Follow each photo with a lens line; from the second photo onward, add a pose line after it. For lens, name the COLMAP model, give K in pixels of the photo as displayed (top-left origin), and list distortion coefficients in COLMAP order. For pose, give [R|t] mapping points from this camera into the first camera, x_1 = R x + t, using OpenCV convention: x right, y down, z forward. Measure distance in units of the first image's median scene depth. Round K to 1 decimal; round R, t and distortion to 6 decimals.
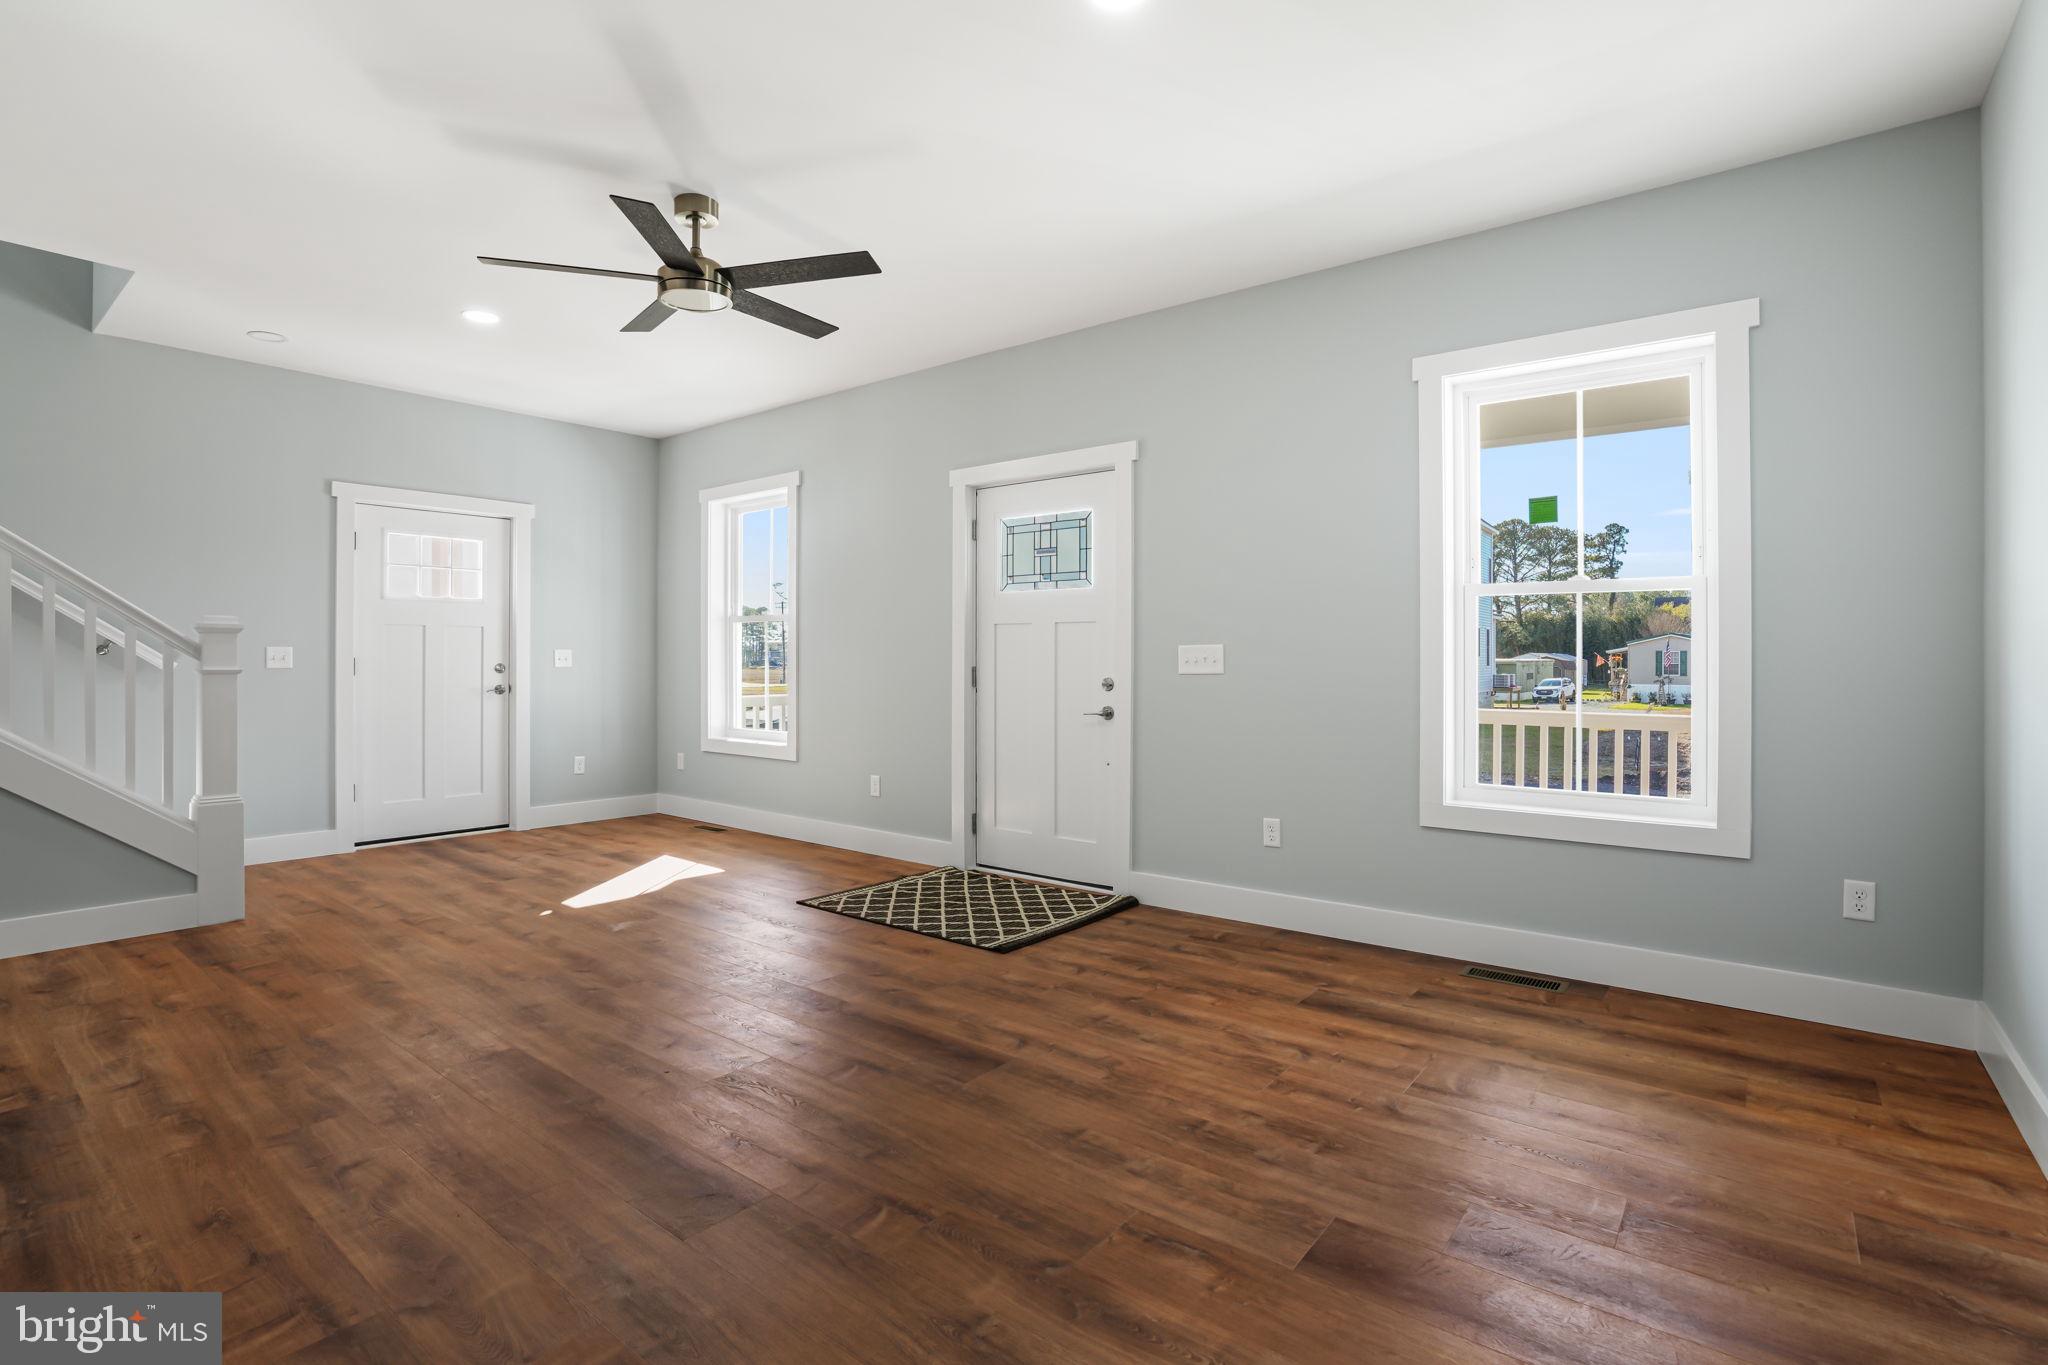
lens RADIAL K [[953.7, 0, 1013.7], [0, 953.7, 667.0], [0, 0, 1]] dist [-0.052468, 0.019367]
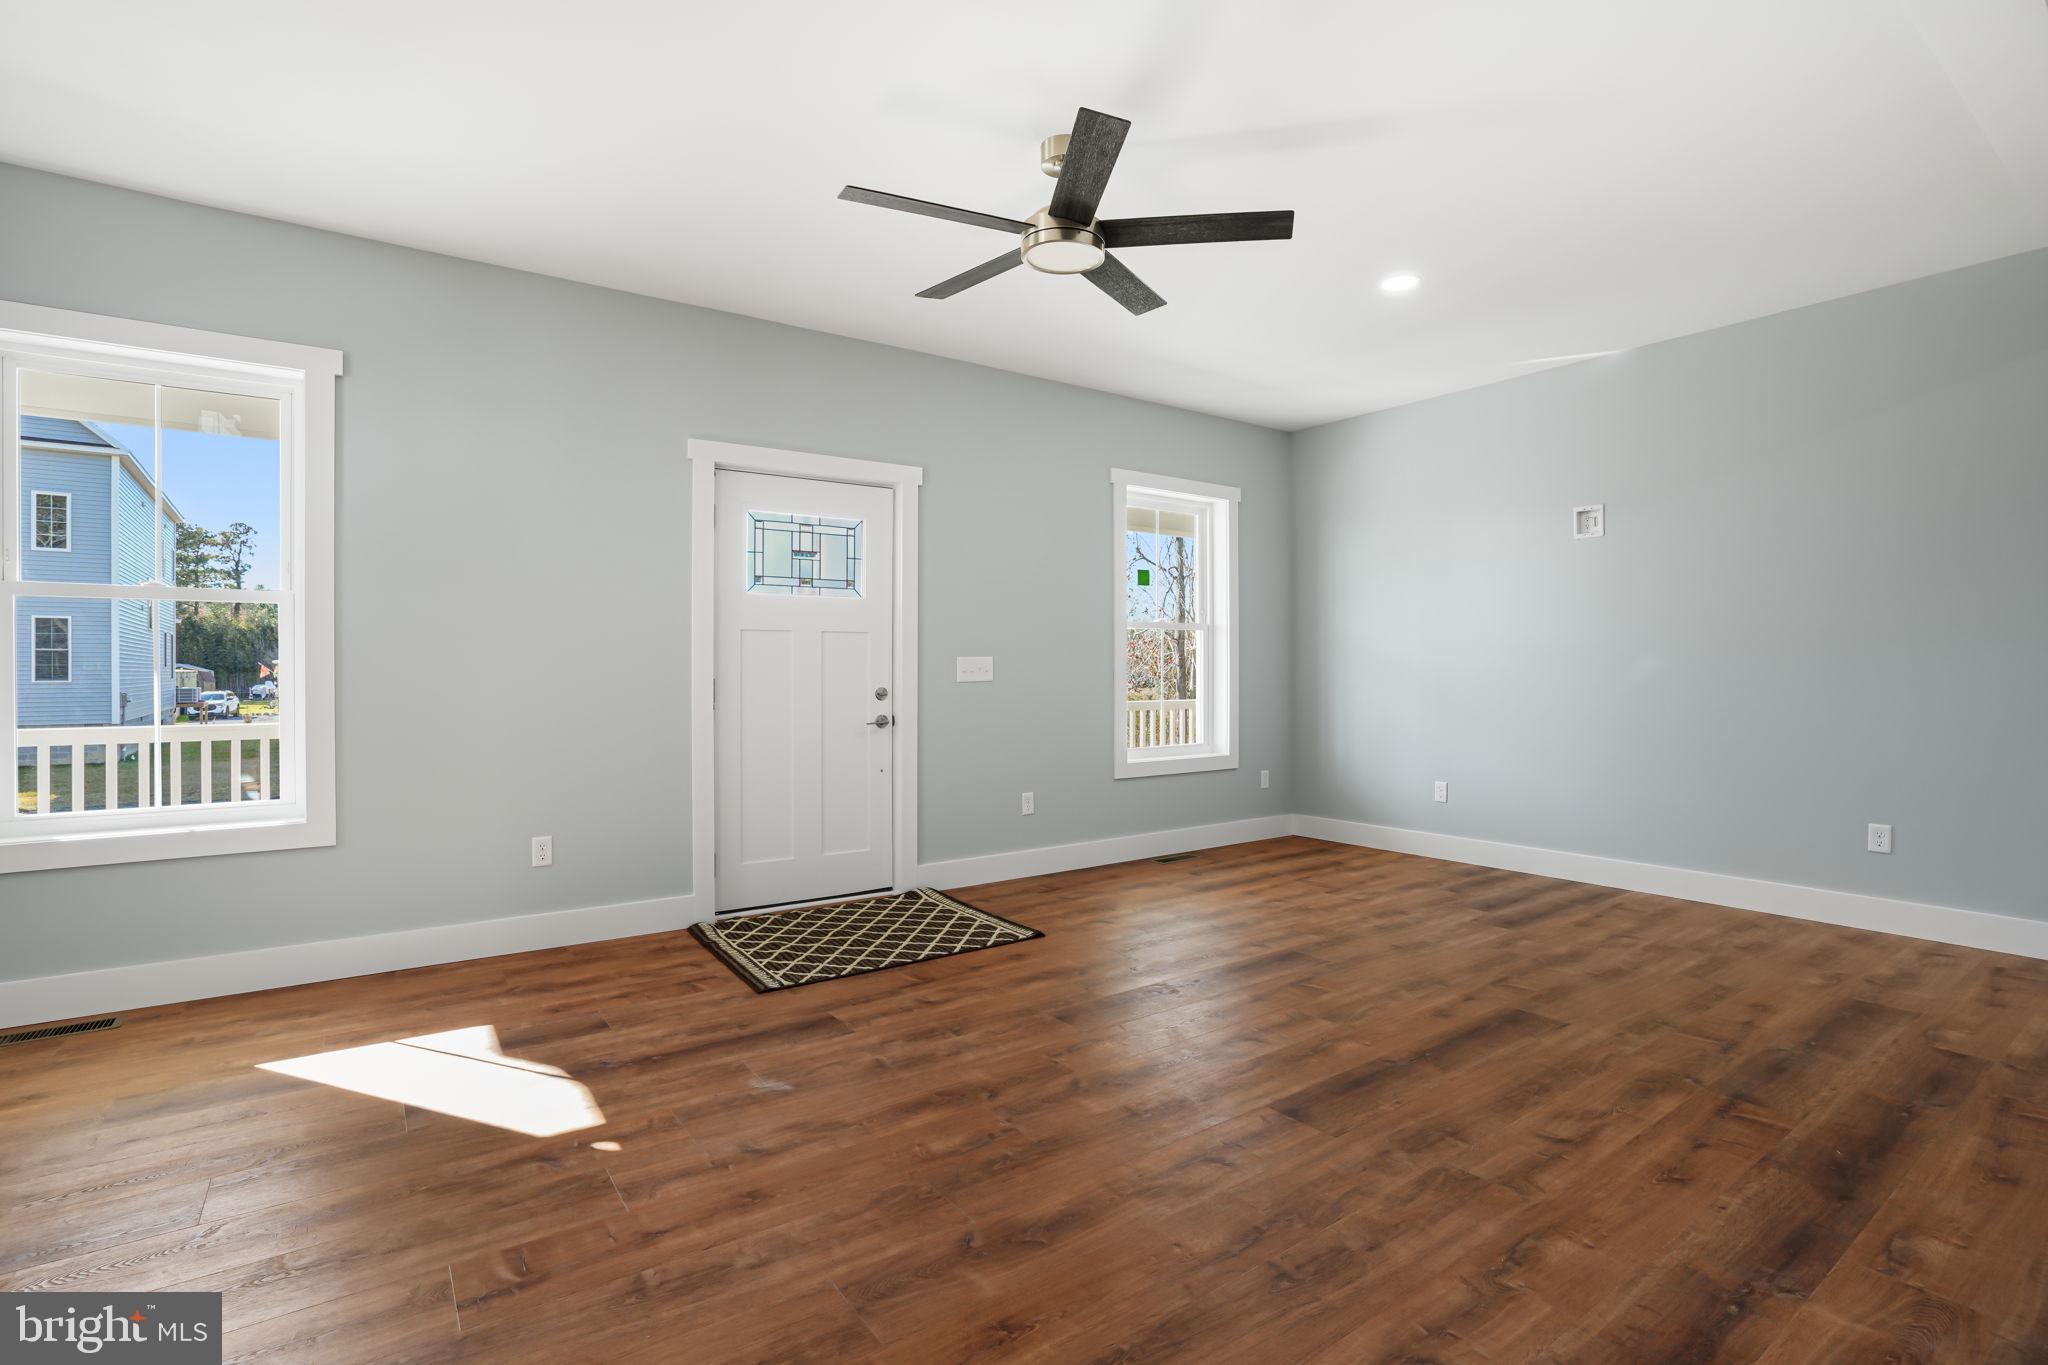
lens RADIAL K [[953.7, 0, 1013.7], [0, 953.7, 667.0], [0, 0, 1]] dist [-0.052468, 0.019367]
pose [[0.282910, 0.002324, 0.959144, -0.840917], [0.008600, 0.999951, -0.004959, -0.004165], [-0.959108, 0.009651, 0.282876, 0.561069]]
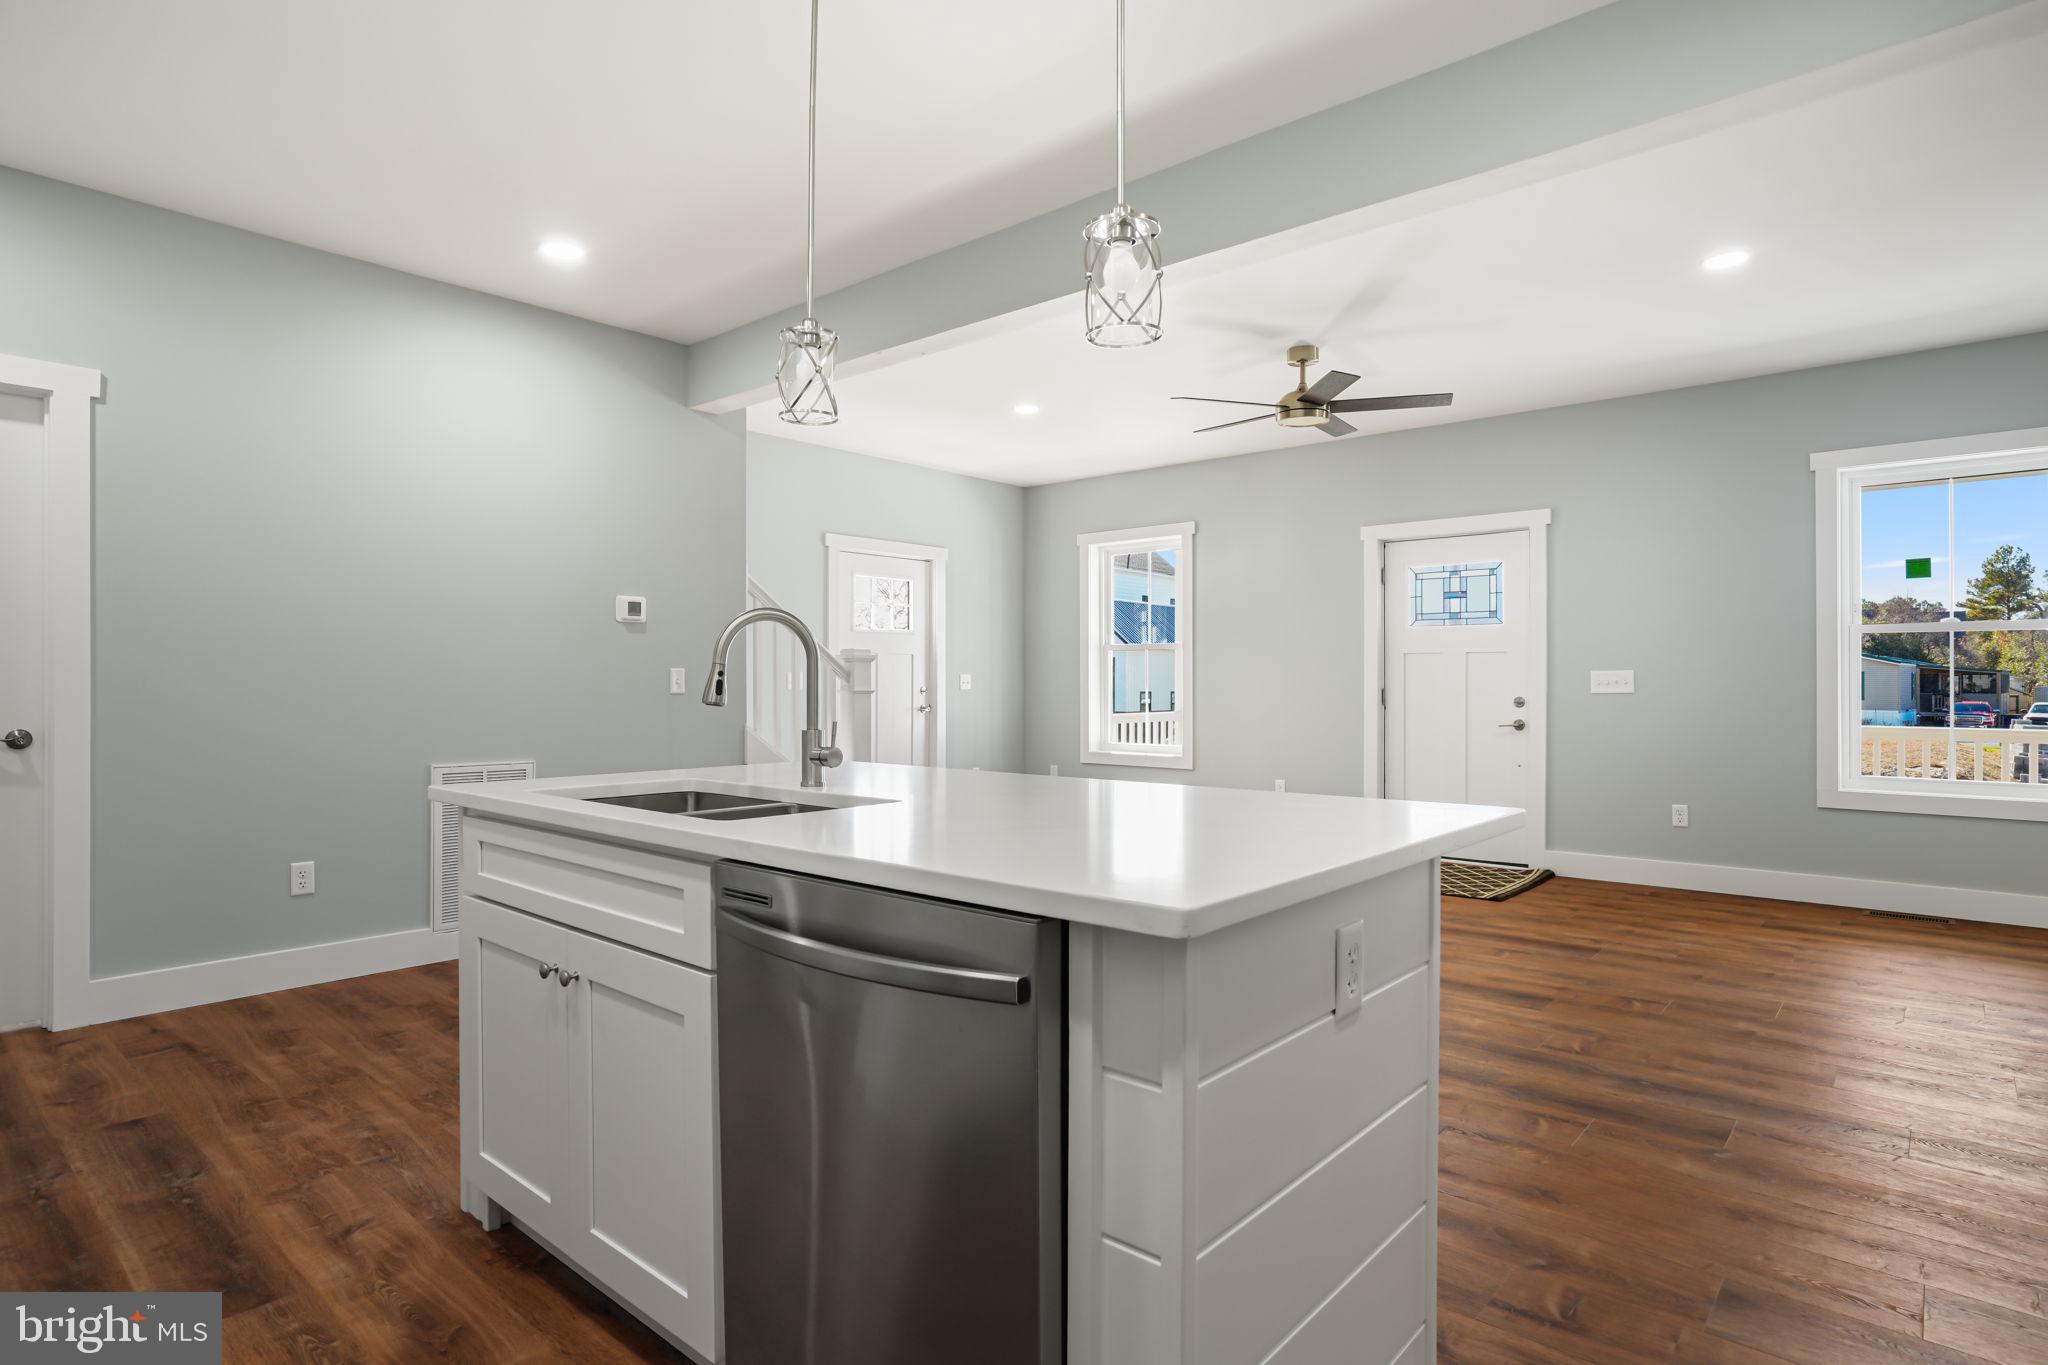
lens RADIAL K [[1046.8, 0, 1024.0], [0, 1046.8, 682.5], [0, 0, 1]] dist [-0.066026, 0.047499]
pose [[0.998604, 0.000190, -0.052814, -0.470935], [-0.000607, 0.999969, -0.007883, 0.003898], [0.052810, 0.007904, 0.998573, -0.382830]]
